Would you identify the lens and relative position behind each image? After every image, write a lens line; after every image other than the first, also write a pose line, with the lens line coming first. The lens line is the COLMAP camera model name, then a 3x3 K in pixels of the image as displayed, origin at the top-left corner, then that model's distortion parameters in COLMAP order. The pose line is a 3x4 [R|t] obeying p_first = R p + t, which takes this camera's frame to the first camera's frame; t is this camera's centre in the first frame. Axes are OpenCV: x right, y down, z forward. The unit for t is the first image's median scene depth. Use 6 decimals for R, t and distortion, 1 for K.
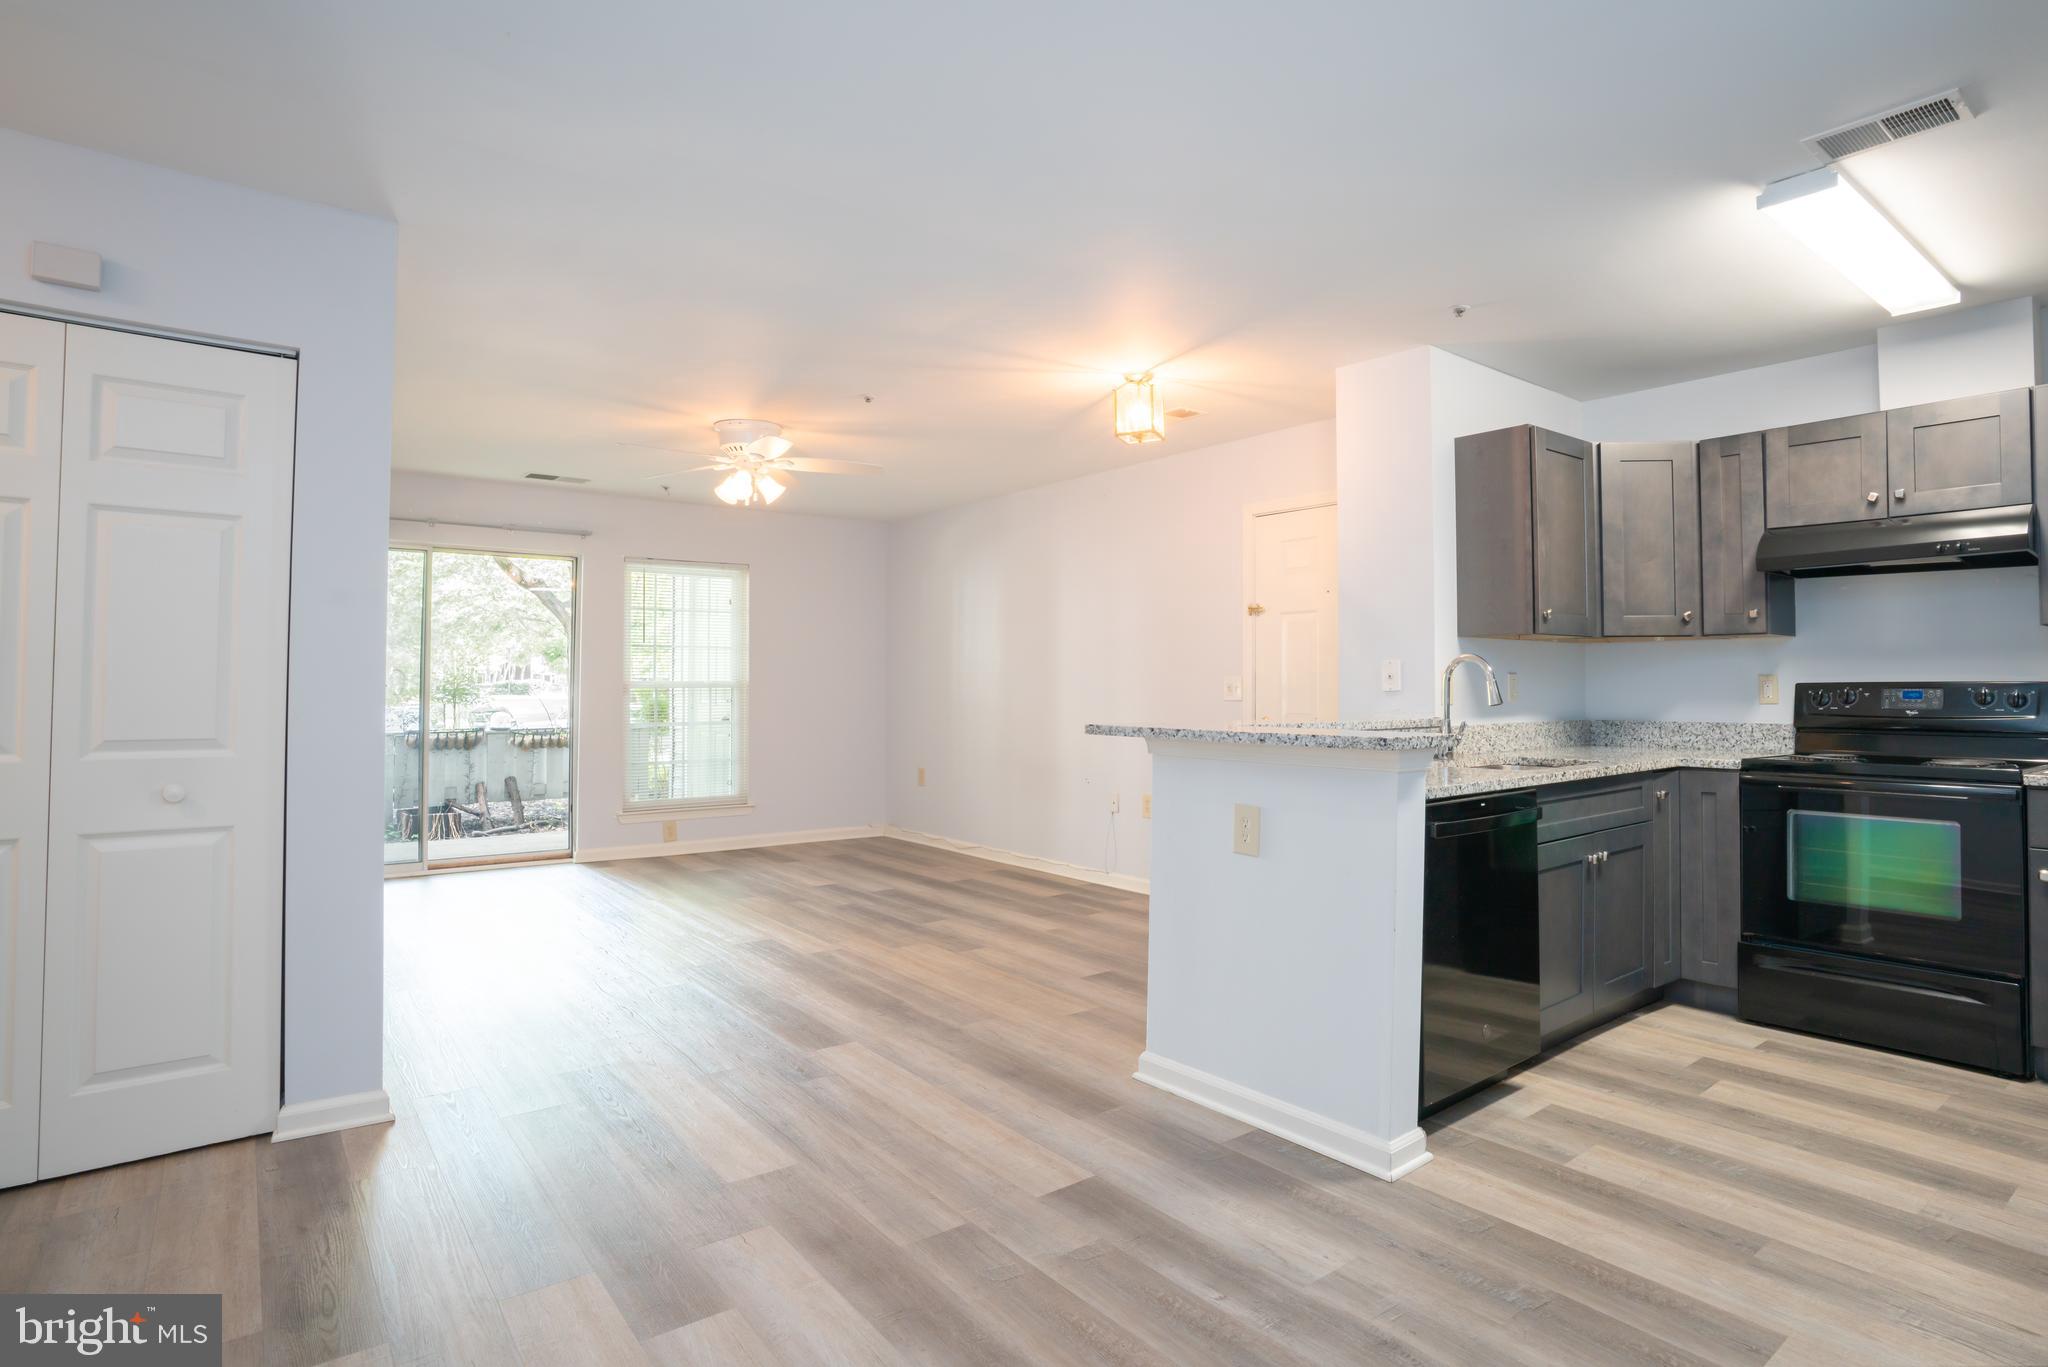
lens RADIAL K [[1045.2, 0, 1069.6], [0, 1045.2, 681.2], [0, 0, 1]] dist [-0.113105, 0.044527]
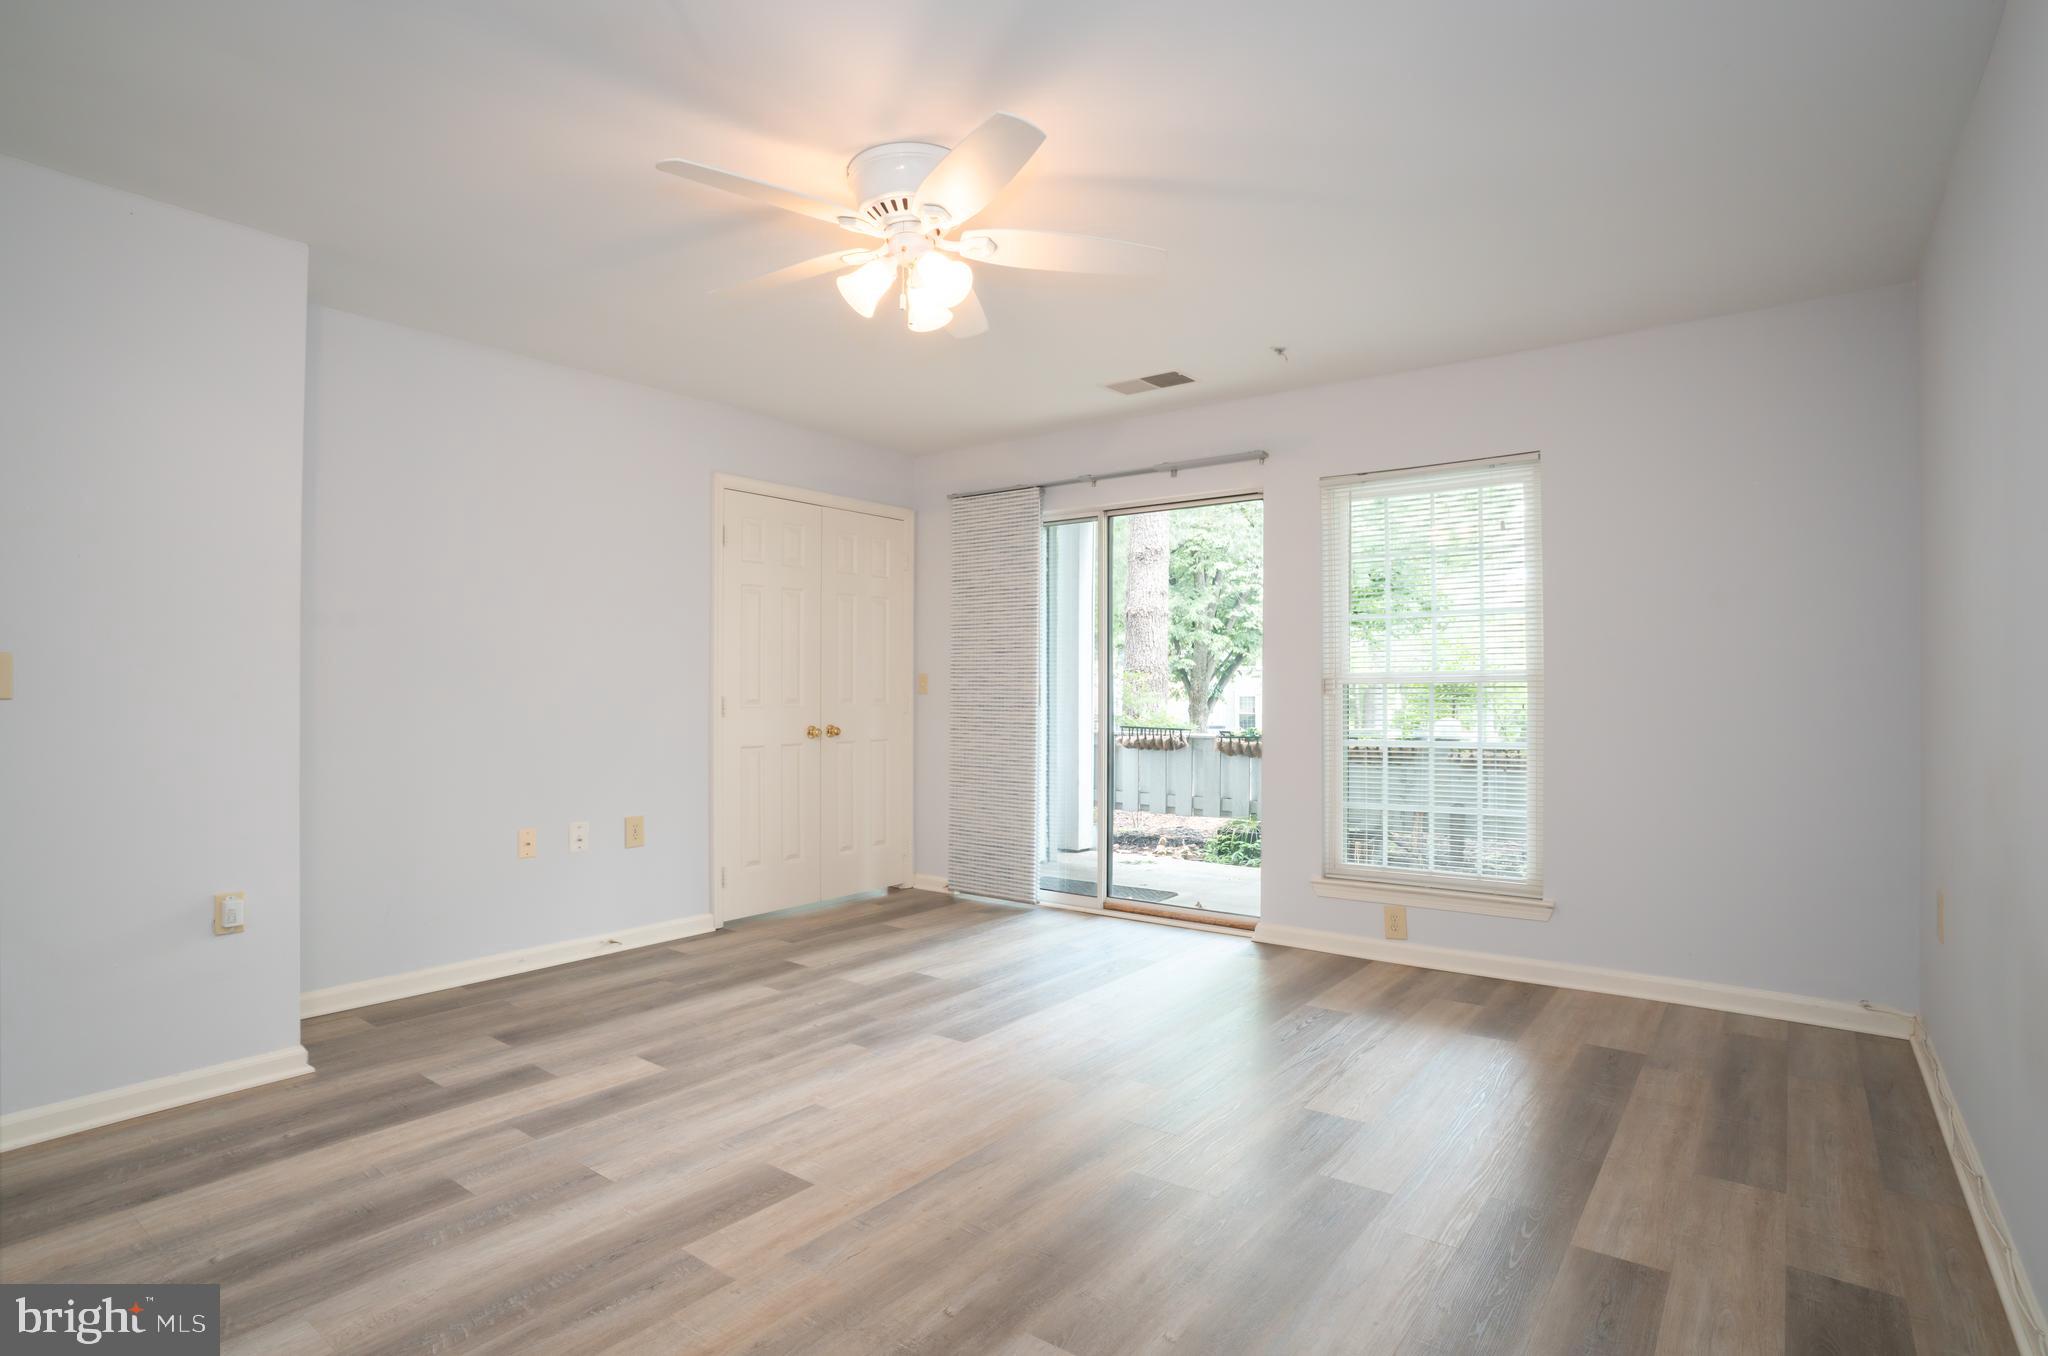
lens RADIAL K [[1025.4, 0, 1048.7], [0, 1025.4, 678.2], [0, 0, 1]] dist [-0.074666, 0.037539]
pose [[0.245522, -0.011562, -0.969322, 0.270948], [0.005861, 0.999928, -0.010443, 0.016811], [0.969373, -0.003117, 0.245572, 1.317730]]
